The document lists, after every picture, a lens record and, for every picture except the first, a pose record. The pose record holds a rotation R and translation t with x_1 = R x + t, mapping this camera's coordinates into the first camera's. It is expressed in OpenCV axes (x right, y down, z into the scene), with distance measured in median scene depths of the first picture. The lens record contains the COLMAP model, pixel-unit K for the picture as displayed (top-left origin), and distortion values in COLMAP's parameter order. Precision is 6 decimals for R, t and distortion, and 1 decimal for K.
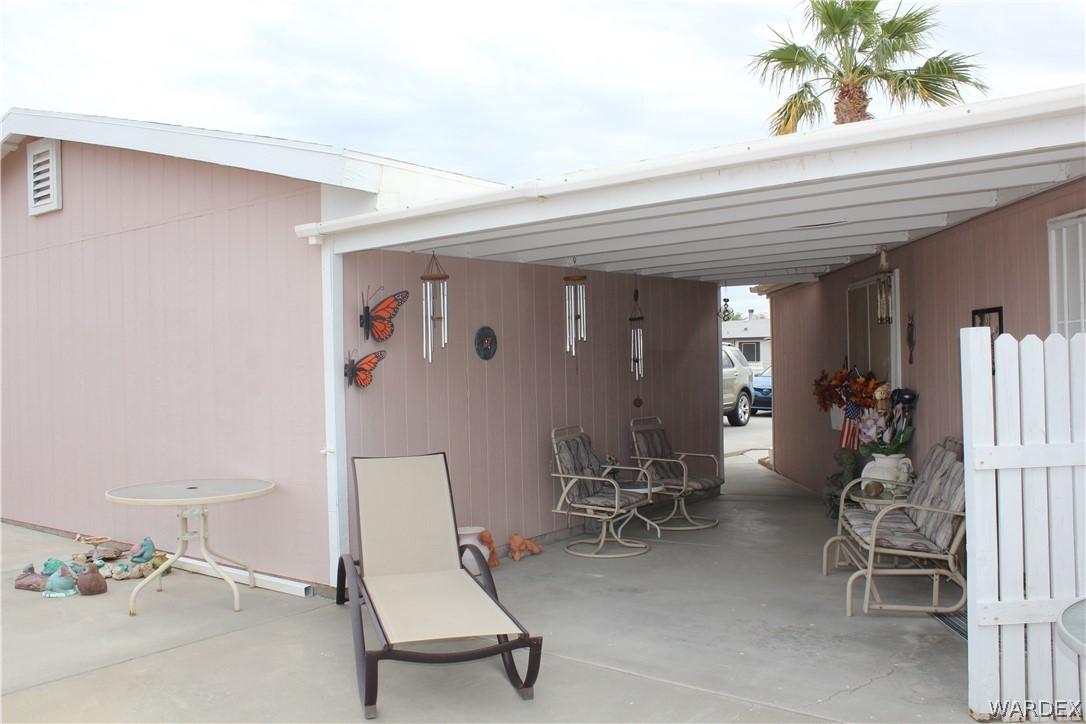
lens RADIAL K [[910.0, 0, 551.1], [0, 910.0, 364.0], [0, 0, 1]] dist [-0.160665, 0.142282]
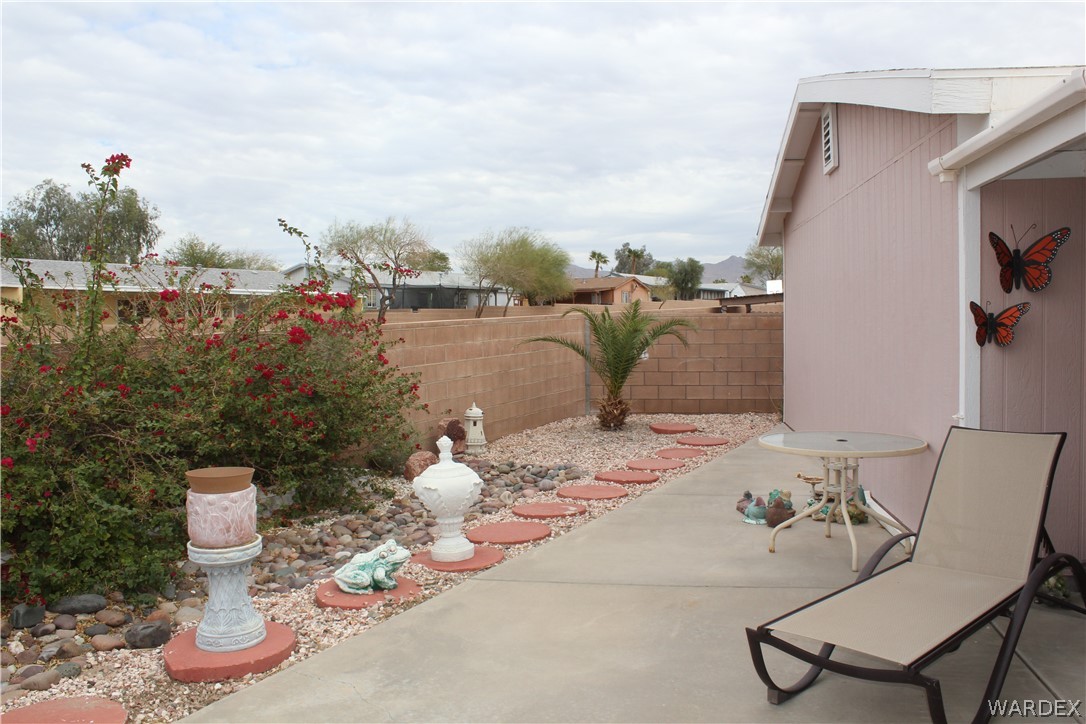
lens RADIAL K [[910.0, 0, 547.7], [0, 910.0, 359.2], [0, 0, 1]] dist [-0.160665, 0.142282]
pose [[0.474655, 0.053727, -0.878531, 0.306619], [-0.005024, 0.998284, 0.058336, -0.007552], [0.880158, -0.023276, 0.474111, 0.231250]]
